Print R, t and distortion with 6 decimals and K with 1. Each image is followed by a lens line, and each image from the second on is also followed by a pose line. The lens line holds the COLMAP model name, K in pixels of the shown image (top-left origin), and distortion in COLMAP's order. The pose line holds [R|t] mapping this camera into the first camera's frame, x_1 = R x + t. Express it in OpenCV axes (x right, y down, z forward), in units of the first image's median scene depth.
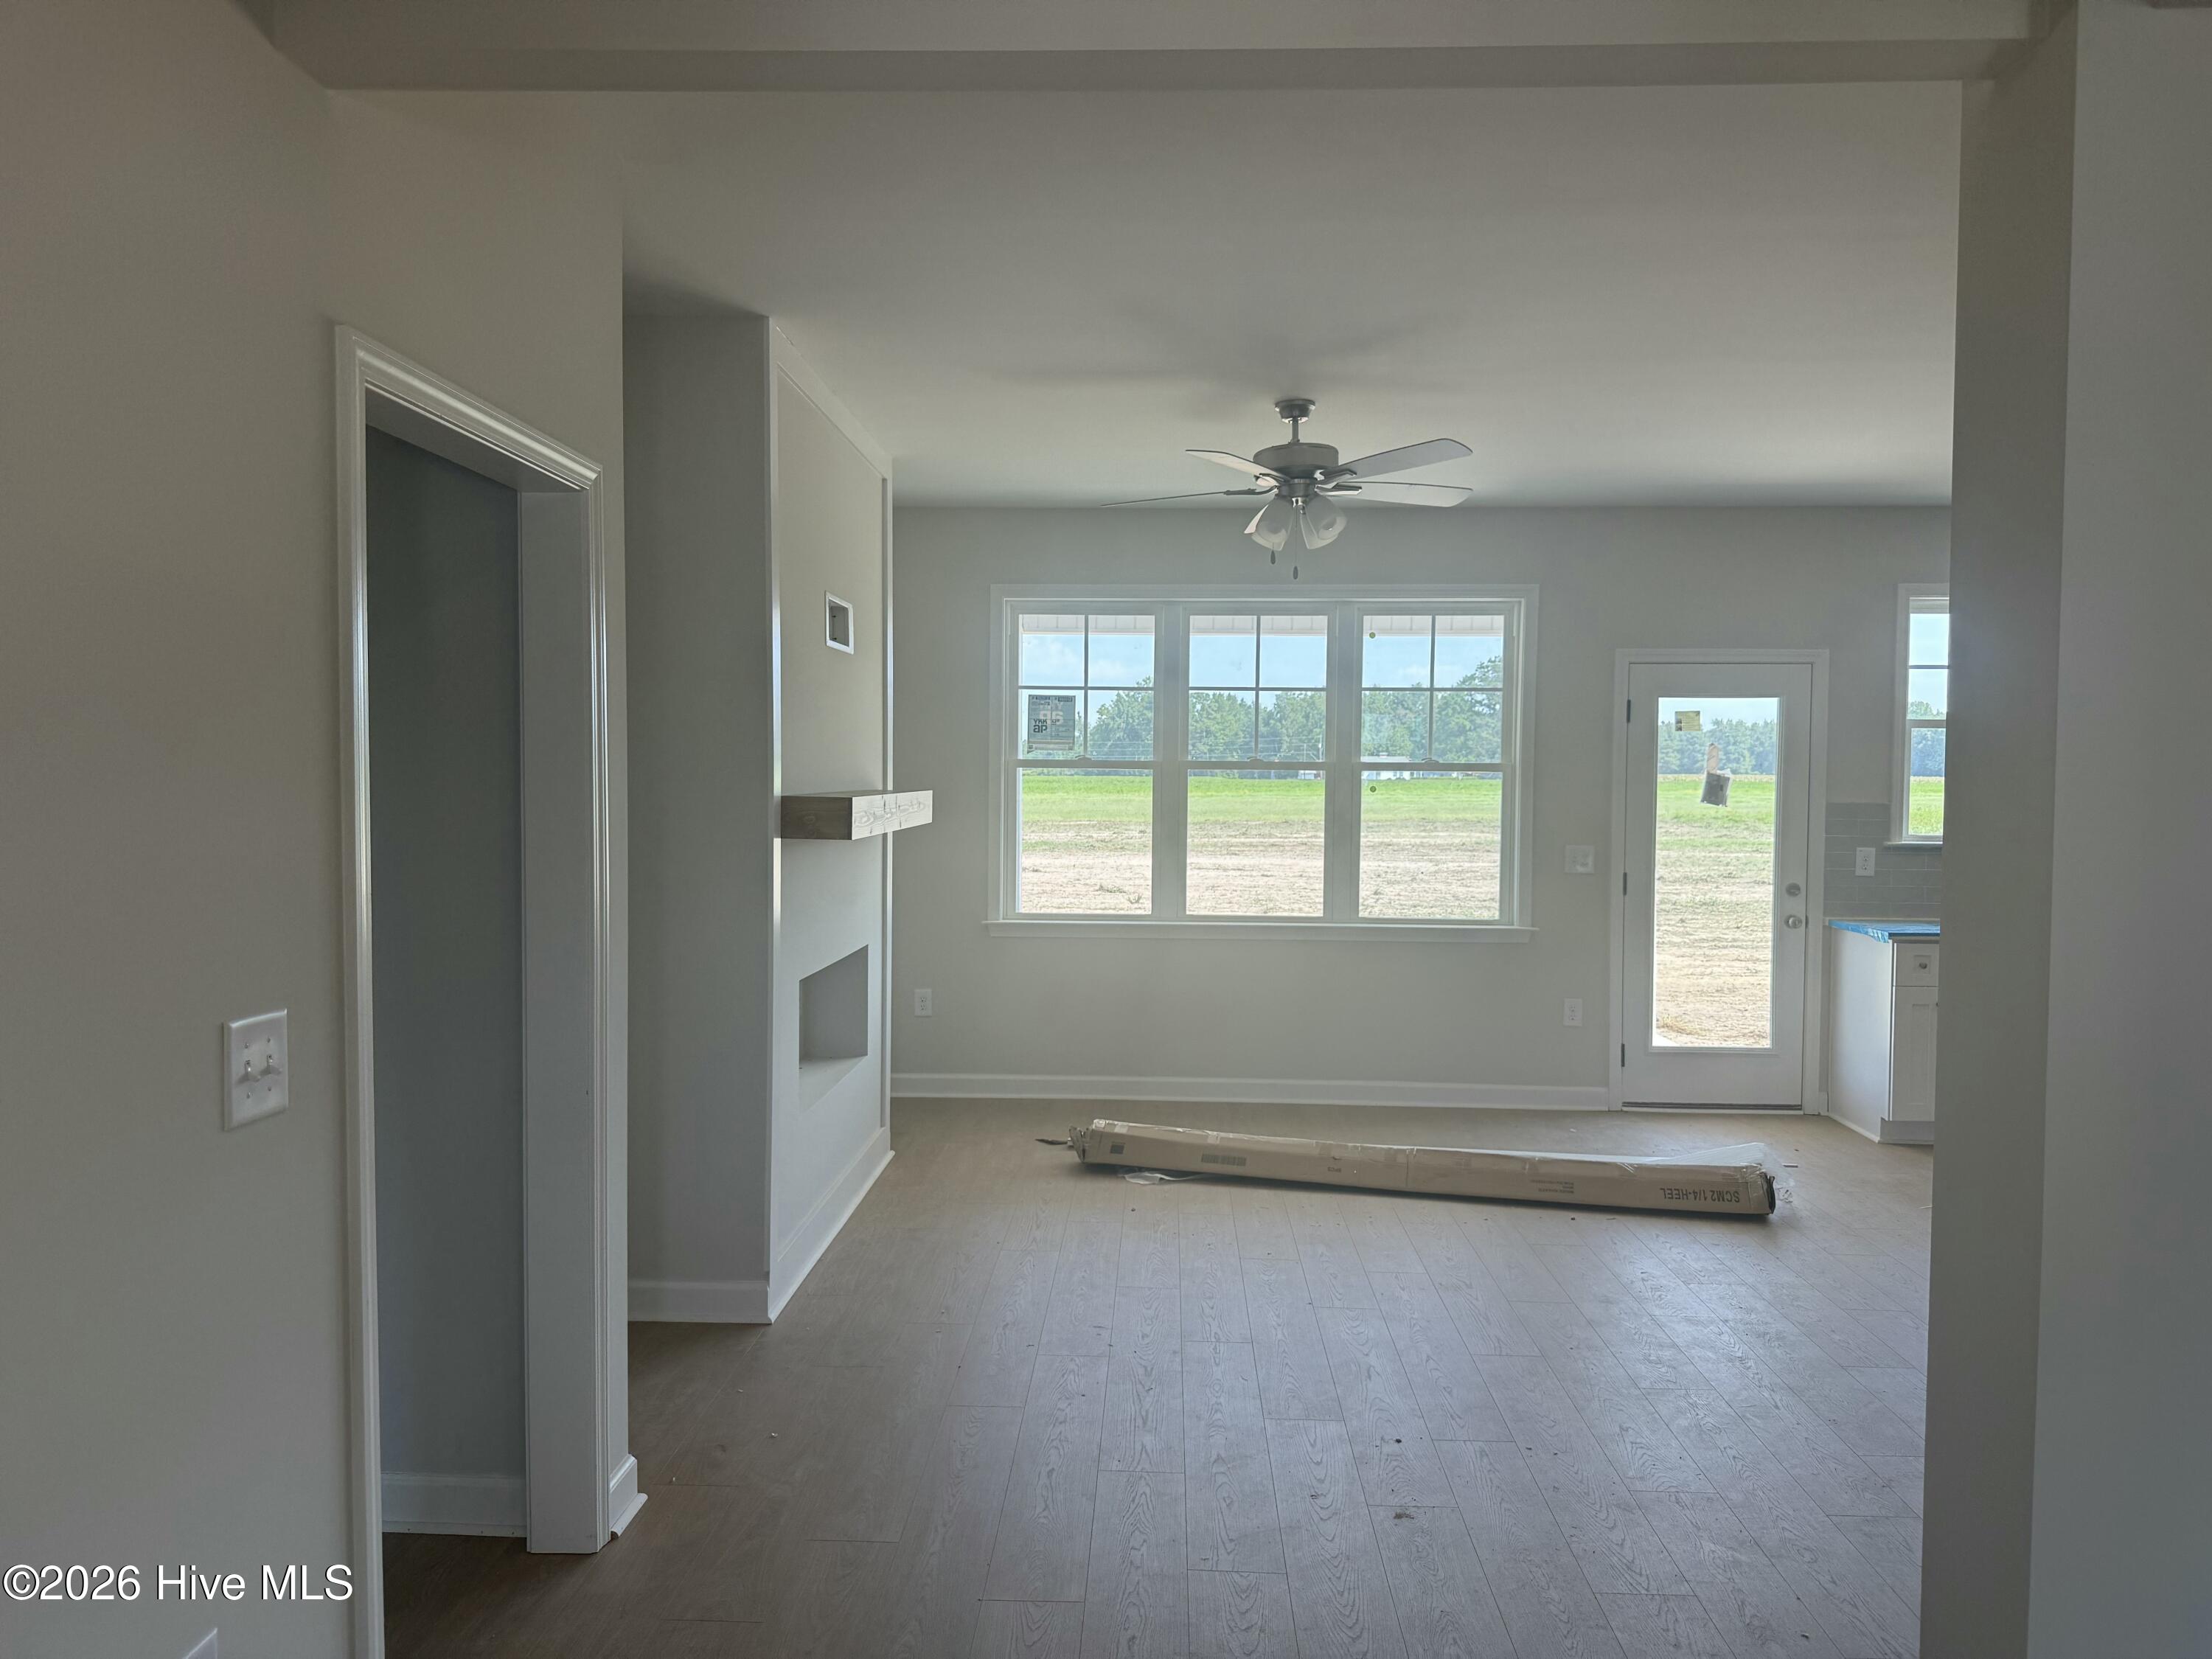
lens RADIAL K [[1531.9, 0, 1106.0], [0, 1531.9, 829.5], [0, 0, 1]] dist [-0.000157, -0.000896]
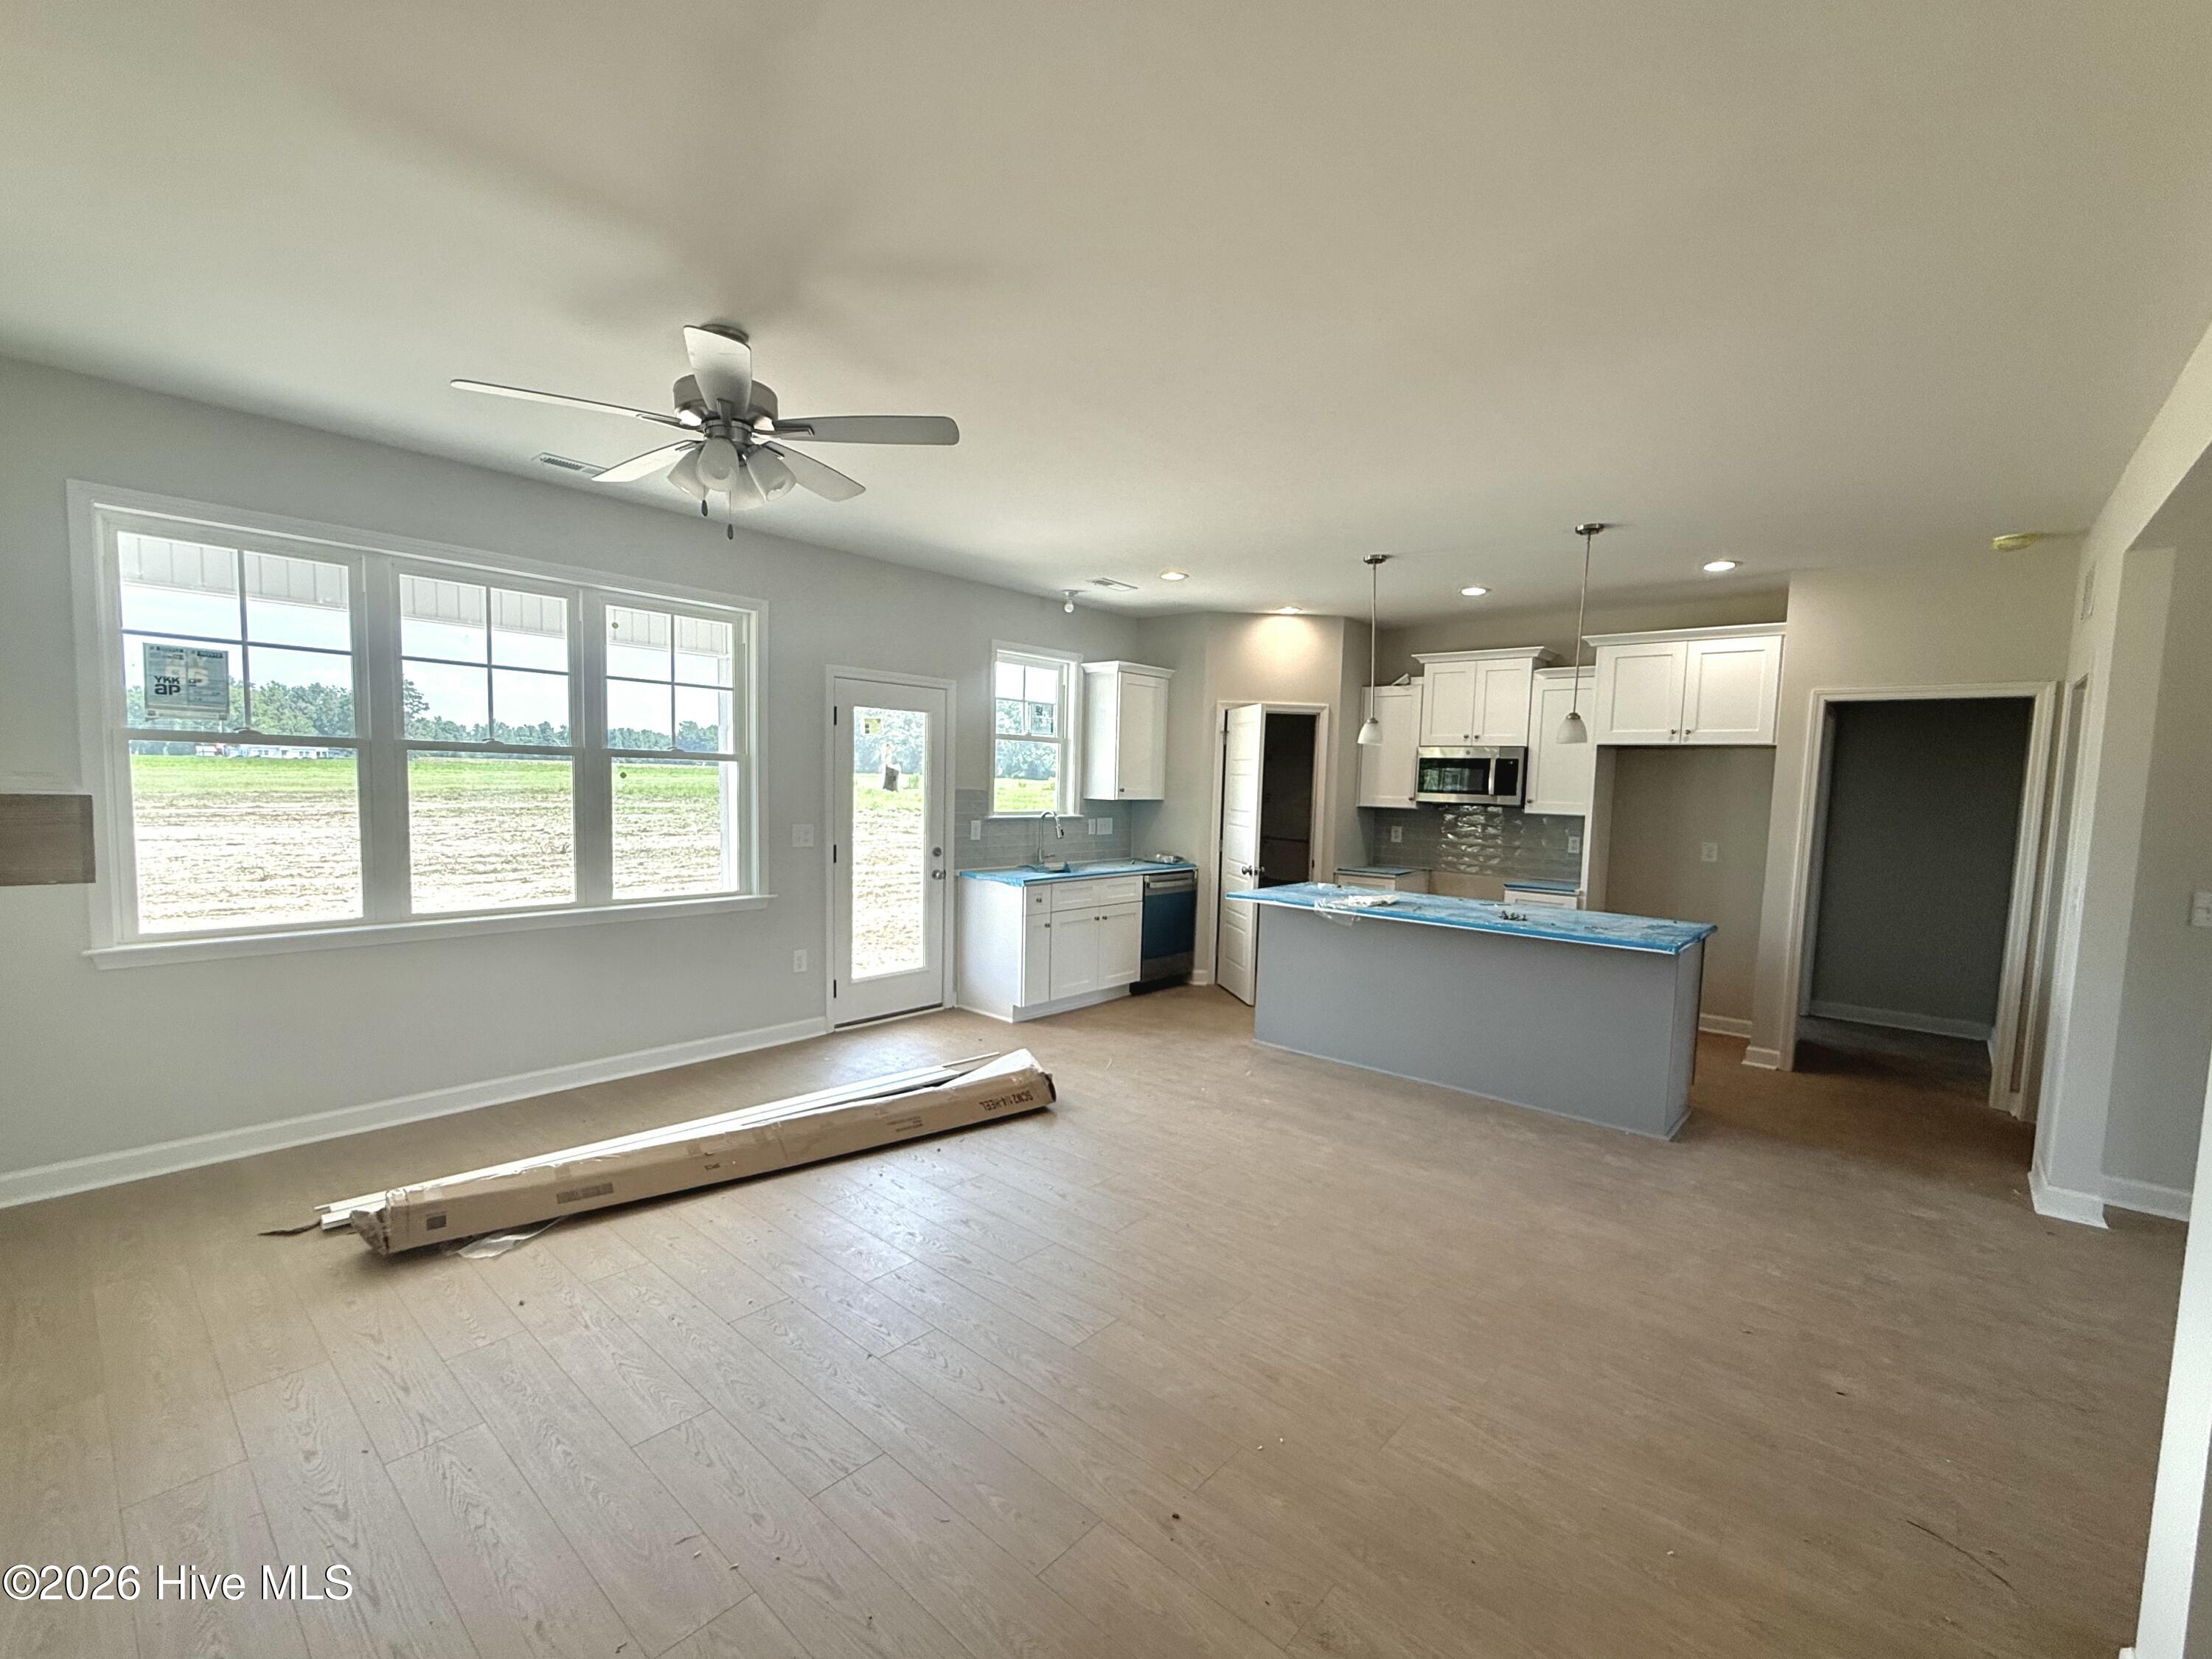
lens RADIAL K [[937.9, 0, 1102.5], [0, 937.9, 849.4], [0, 0, 1]] dist [0.000509, -0.000088]
pose [[0.622565, -0.047885, 0.781102, -0.124474], [0.003973, 0.998307, 0.058034, -0.012050], [-0.782558, -0.033026, 0.621701, 0.350513]]
